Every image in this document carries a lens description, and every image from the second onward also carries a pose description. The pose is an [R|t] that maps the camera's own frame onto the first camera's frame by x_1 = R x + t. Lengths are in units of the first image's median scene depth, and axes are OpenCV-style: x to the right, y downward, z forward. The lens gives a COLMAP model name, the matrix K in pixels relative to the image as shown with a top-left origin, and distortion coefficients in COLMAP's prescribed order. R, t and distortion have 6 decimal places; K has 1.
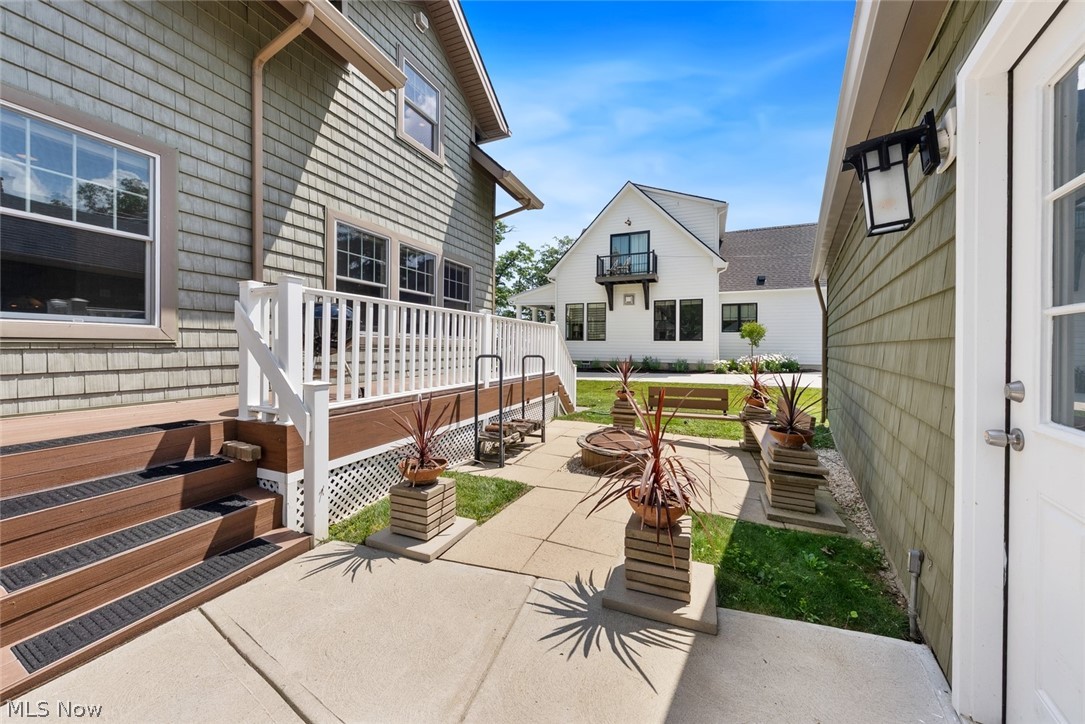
lens RADIAL K [[382.1, 0, 546.8], [0, 382.1, 348.3], [0, 0, 1]] dist [-0.000091, -0.000097]
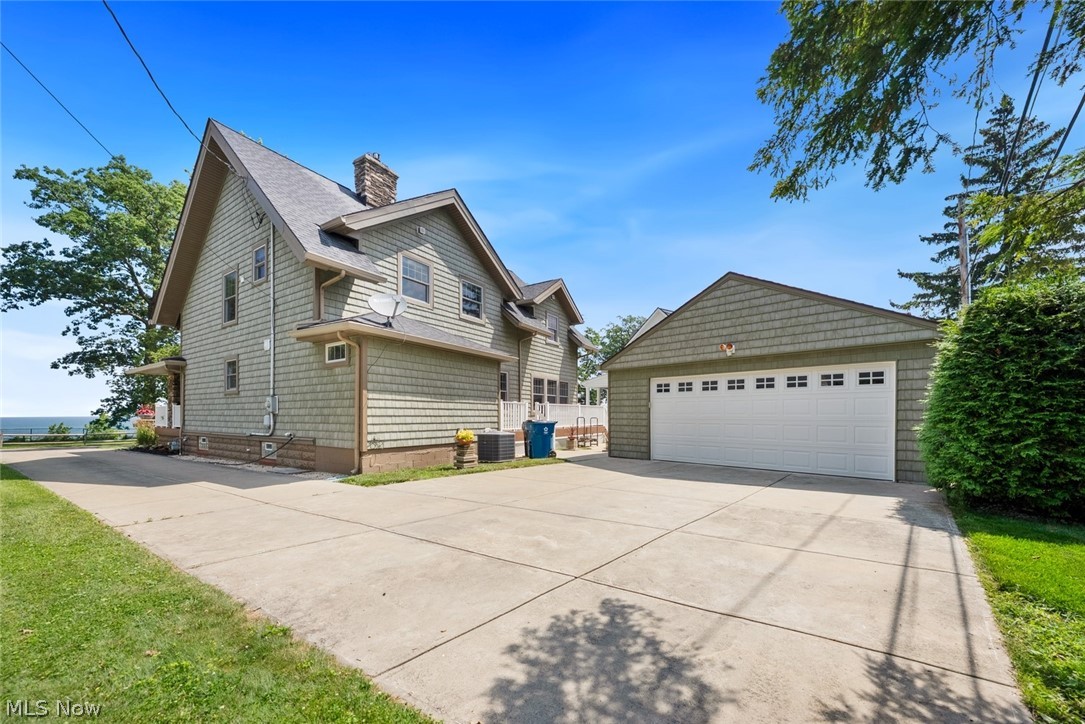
lens RADIAL K [[384.2, 0, 544.9], [0, 384.2, 362.8], [0, 0, 1]] dist [0.000031, -0.000051]
pose [[0.983666, -0.021529, -0.178713, 0.105516], [-0.003803, 0.990115, -0.140205, 0.005470], [0.179965, 0.138595, 0.973860, -1.641535]]
